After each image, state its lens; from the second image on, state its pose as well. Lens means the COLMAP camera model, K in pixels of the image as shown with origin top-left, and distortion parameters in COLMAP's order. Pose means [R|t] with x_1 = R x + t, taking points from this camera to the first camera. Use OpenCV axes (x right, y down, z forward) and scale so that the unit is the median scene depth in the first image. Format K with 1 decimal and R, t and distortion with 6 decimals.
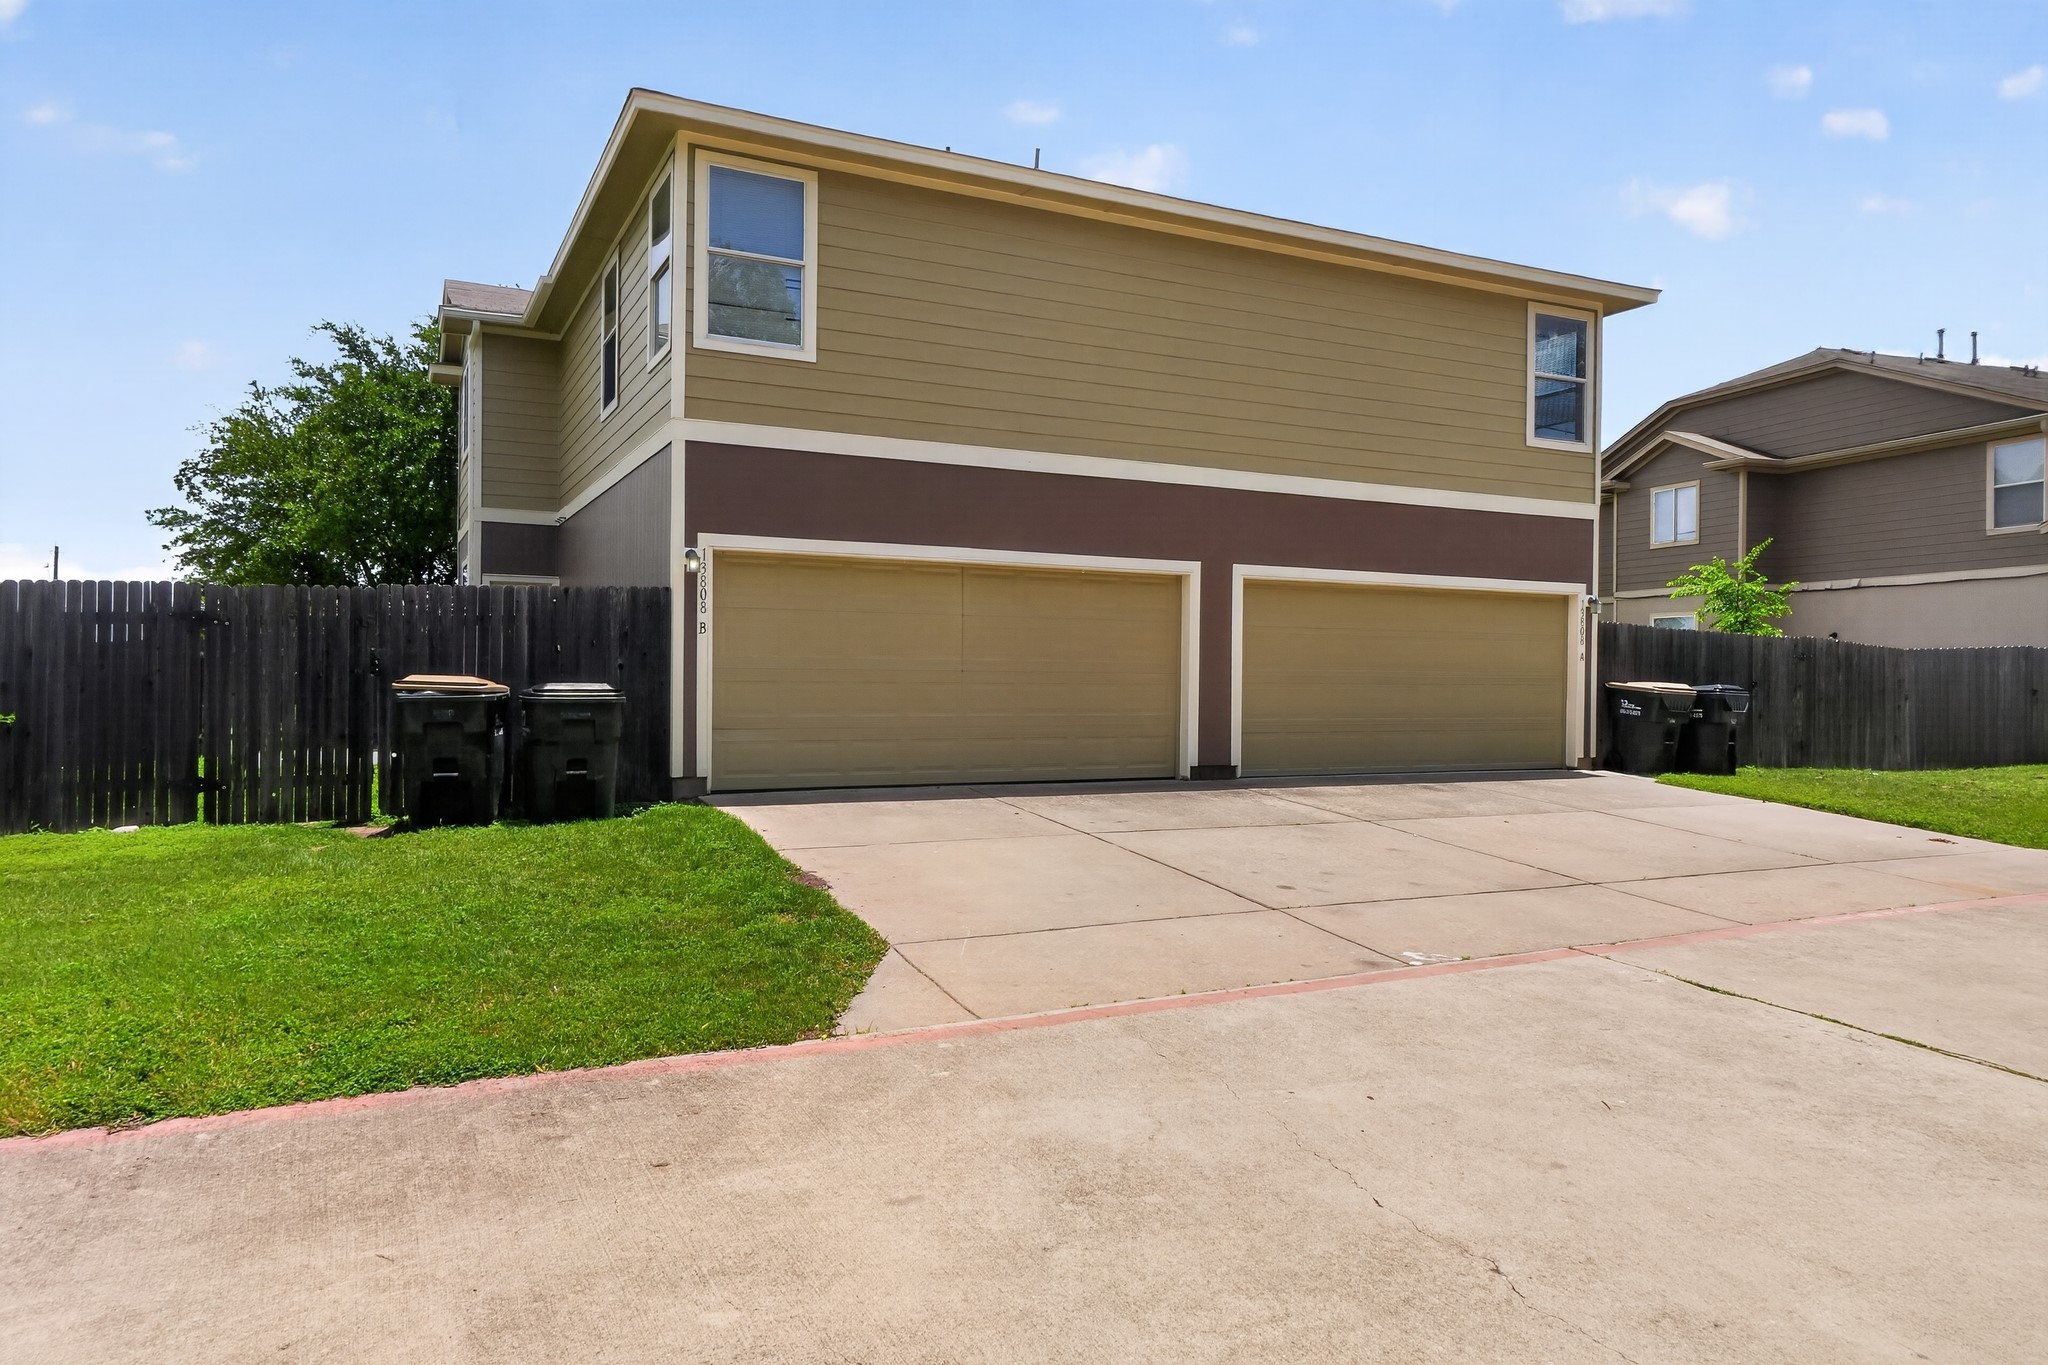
lens RADIAL K [[1326.0, 0, 1023.7], [0, 1326.0, 658.6], [0, 0, 1]] dist [0.011893, 0.003113]
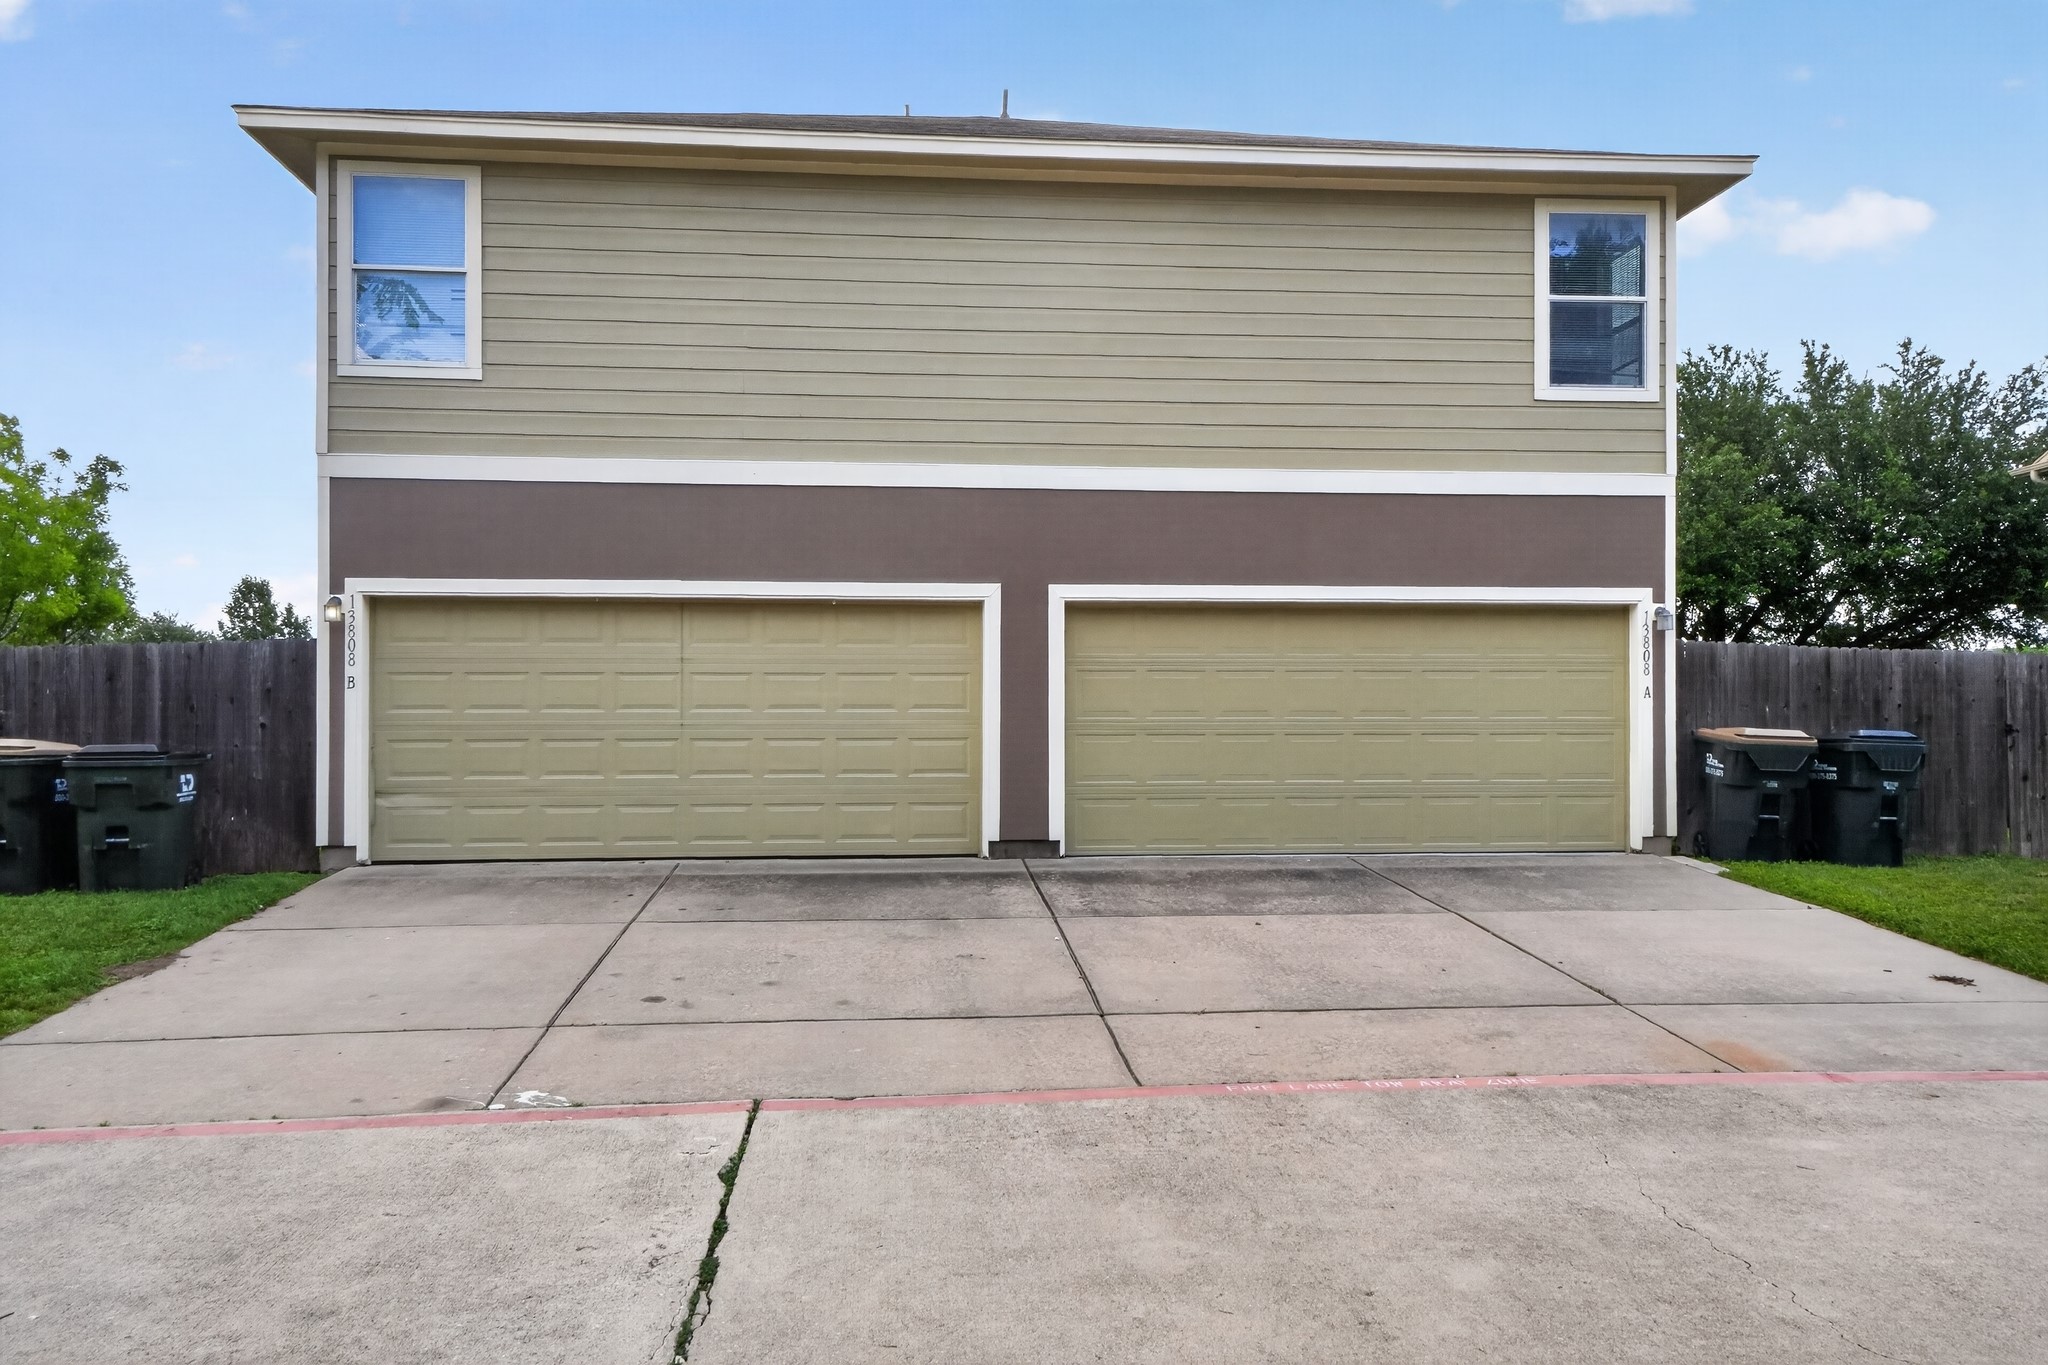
lens RADIAL K [[1544.3, 0, 1032.0], [0, 1544.3, 676.7], [0, 0, 1]] dist [0.030640, 0.003369]
pose [[0.935445, -0.022531, -0.352753, 0.533589], [0.016212, 0.999651, -0.020858, 0.003054], [0.353100, 0.013793, 0.935484, 0.157612]]
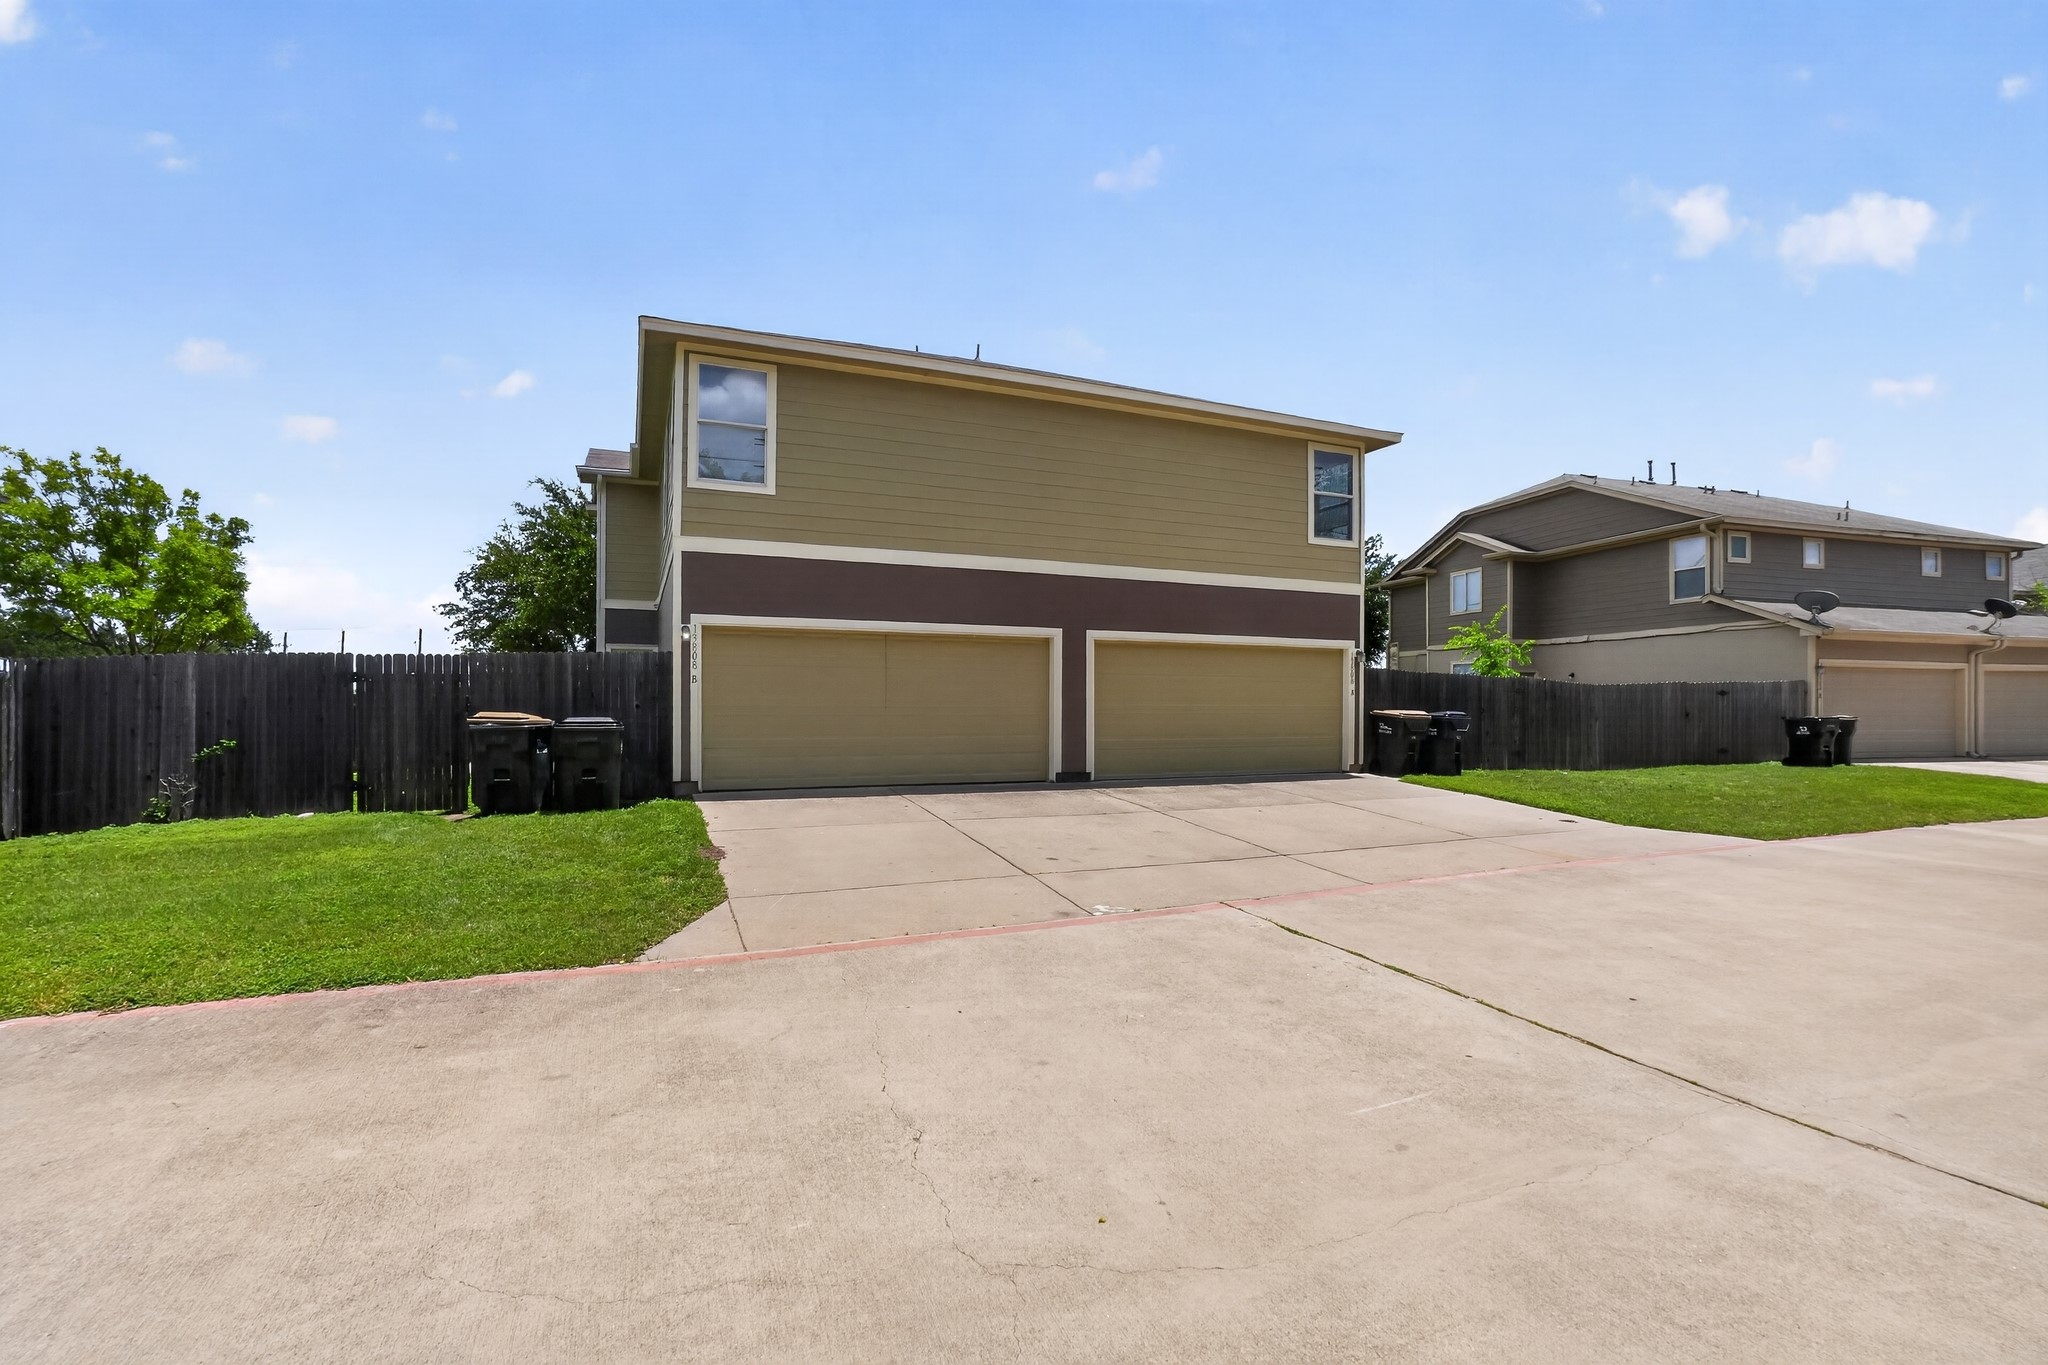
lens RADIAL K [[918.8, 0, 1017.5], [0, 918.8, 698.5], [0, 0, 1]] dist [-0.062897, 0.023516]
pose [[0.998400, -0.009030, -0.055812, 0.157070], [0.009165, 0.999956, 0.002161, -0.000466], [0.055790, -0.002669, 0.998439, 0.018662]]
